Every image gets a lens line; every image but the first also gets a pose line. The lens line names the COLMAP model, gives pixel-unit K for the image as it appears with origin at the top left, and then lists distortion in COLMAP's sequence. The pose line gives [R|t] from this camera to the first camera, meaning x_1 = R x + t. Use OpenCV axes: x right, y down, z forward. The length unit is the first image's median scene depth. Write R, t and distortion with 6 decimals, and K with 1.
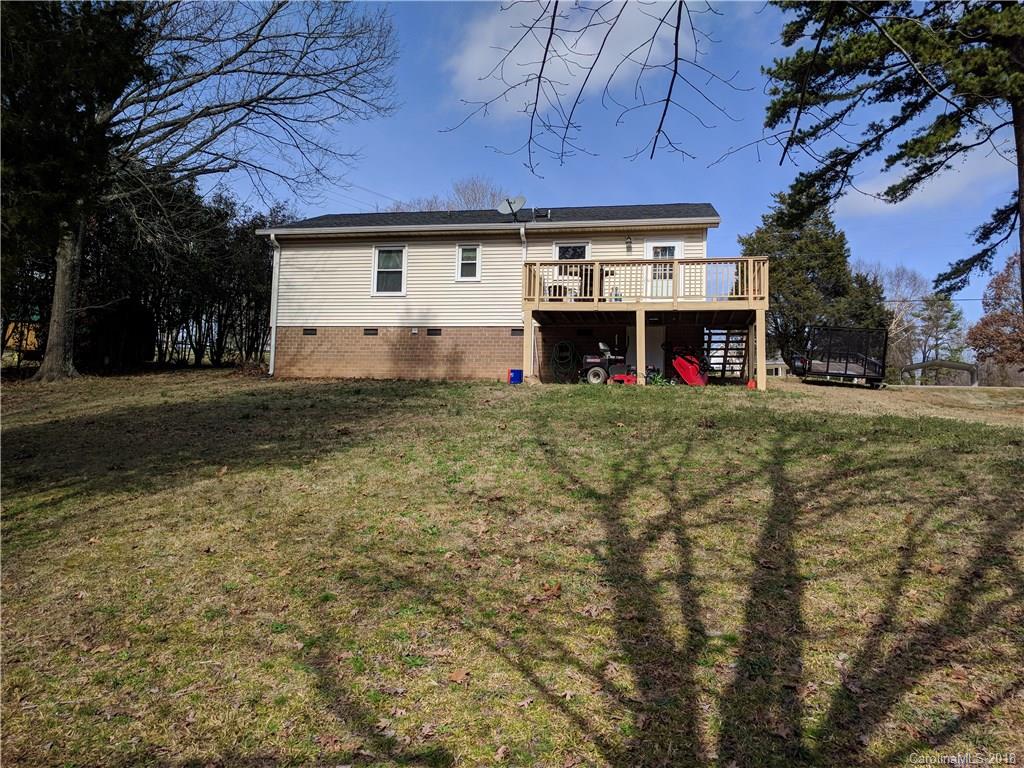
lens RADIAL K [[791.8, 0, 512.0], [0, 791.8, 384.0], [0, 0, 1]] dist [0.004926, 0.000287]
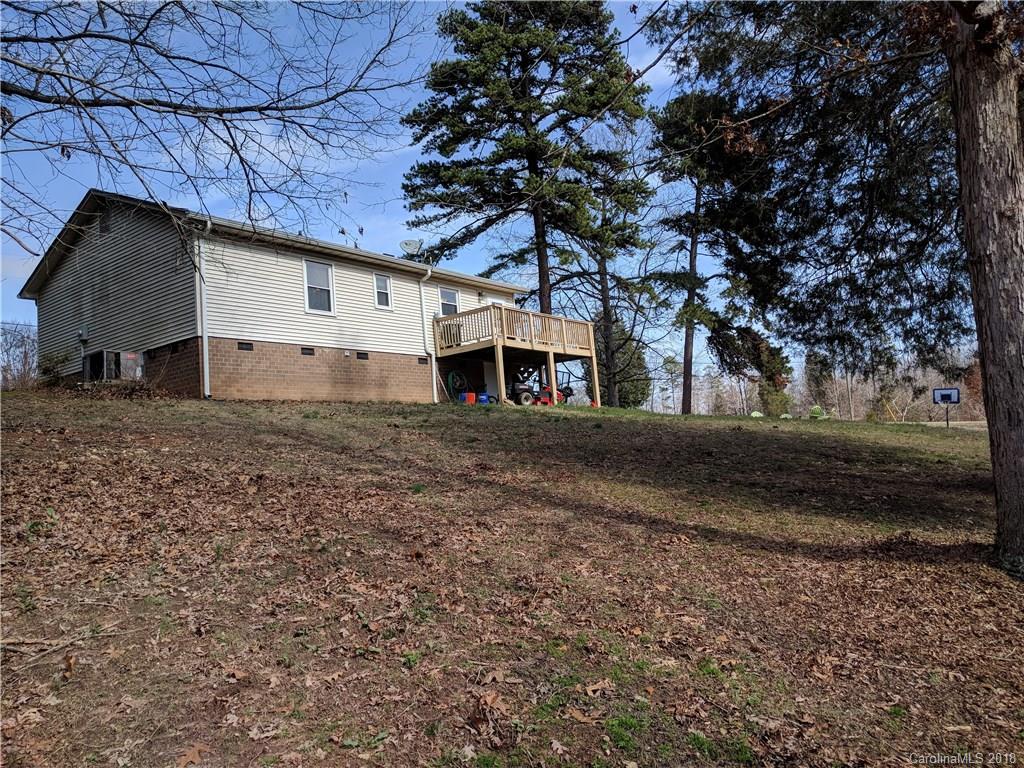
lens RADIAL K [[791.8, 0, 512.0], [0, 791.8, 384.0], [0, 0, 1]] dist [0.004926, 0.000287]
pose [[0.427183, 0.030862, 0.903639, -0.908256], [0.025257, 0.998620, -0.046046, 0.020418], [-0.903813, 0.042493, 0.425814, 0.396416]]
